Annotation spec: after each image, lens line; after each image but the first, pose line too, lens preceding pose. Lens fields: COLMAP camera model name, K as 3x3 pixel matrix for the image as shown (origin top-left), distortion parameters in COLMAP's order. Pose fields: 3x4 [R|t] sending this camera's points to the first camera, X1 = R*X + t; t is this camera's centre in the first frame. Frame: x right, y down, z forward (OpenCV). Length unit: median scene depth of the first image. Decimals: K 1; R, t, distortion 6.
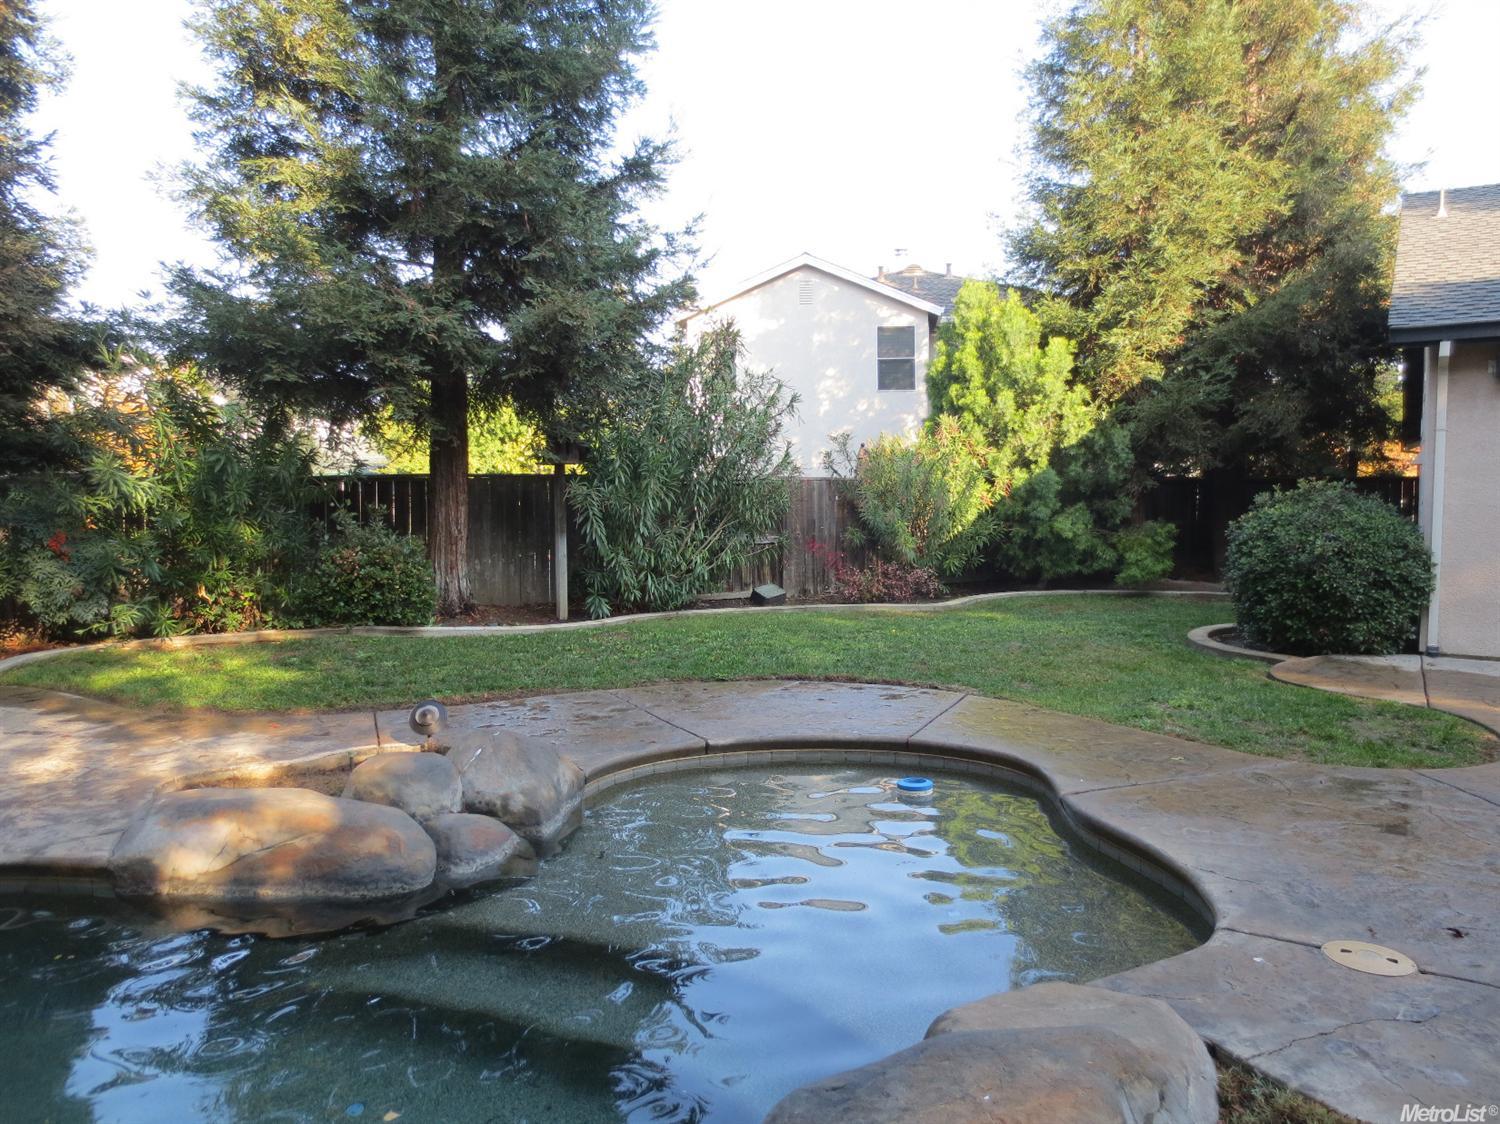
lens RADIAL K [[1065.1, 0, 749.3], [0, 1065.1, 558.4], [0, 0, 1]] dist [-0.059808, 0.036365]
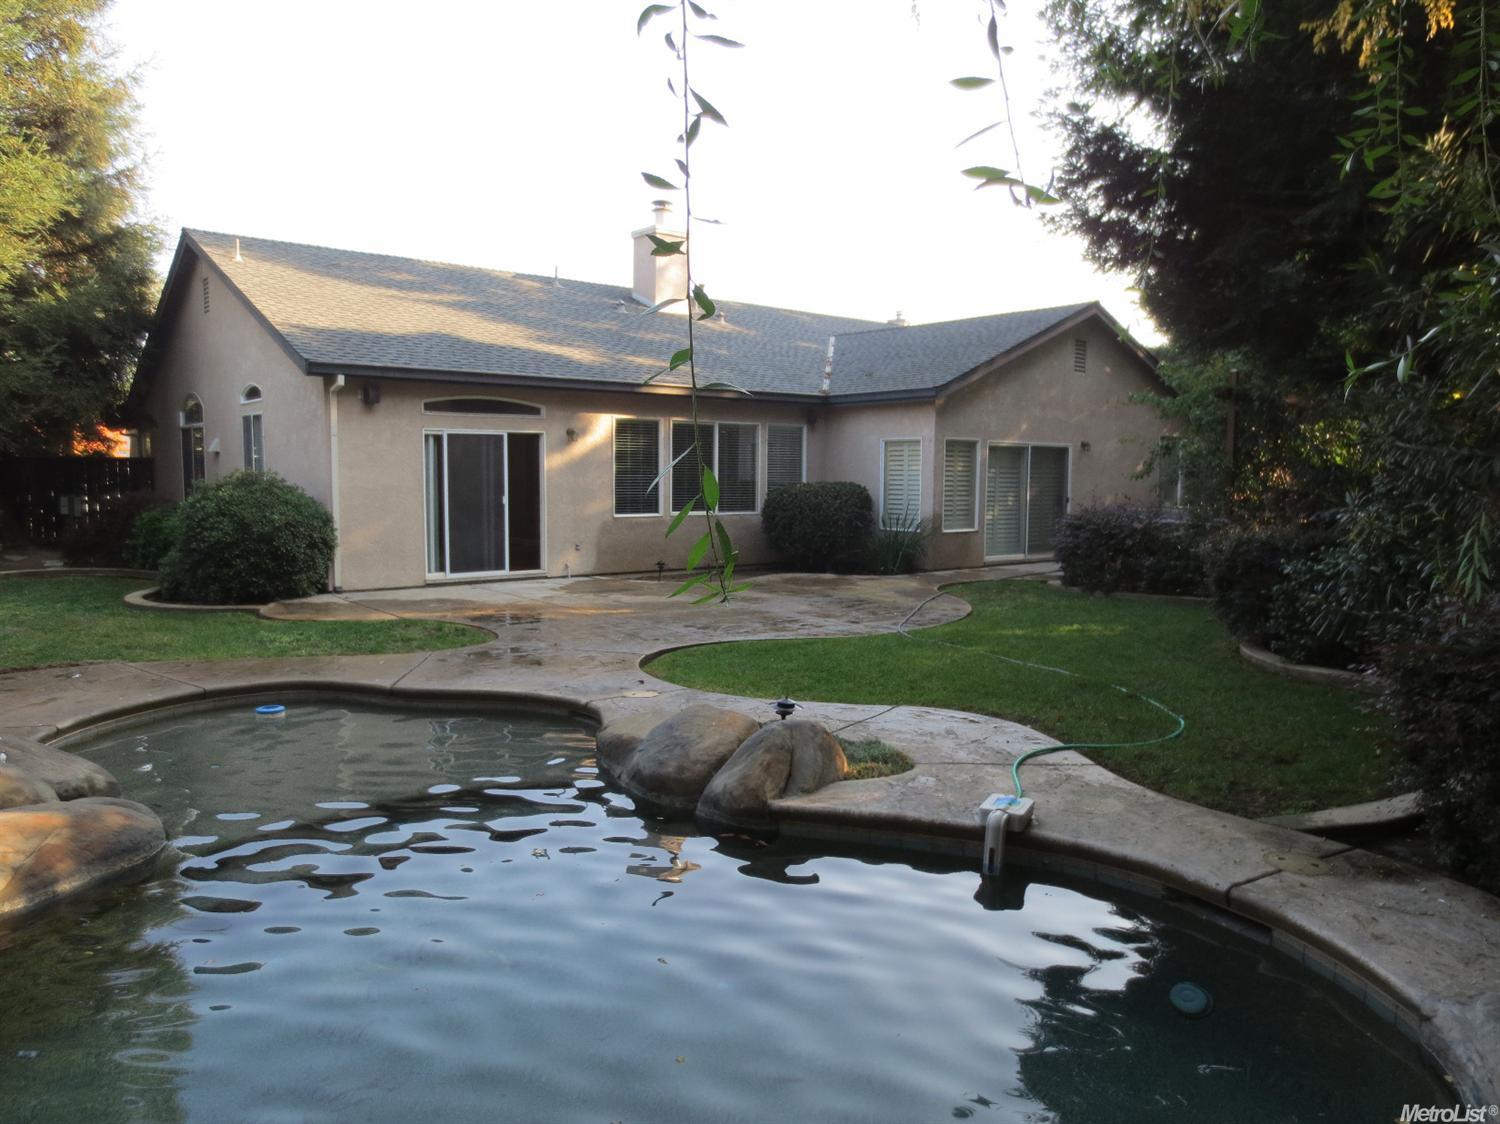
lens RADIAL K [[1065.1, 0, 754.9], [0, 1065.1, 565.5], [0, 0, 1]] dist [-0.059808, 0.036365]
pose [[0.301226, -0.077195, 0.950423, -0.532819], [0.042166, 0.996821, 0.067599, -0.017691], [-0.952620, 0.019713, 0.303524, 0.012221]]
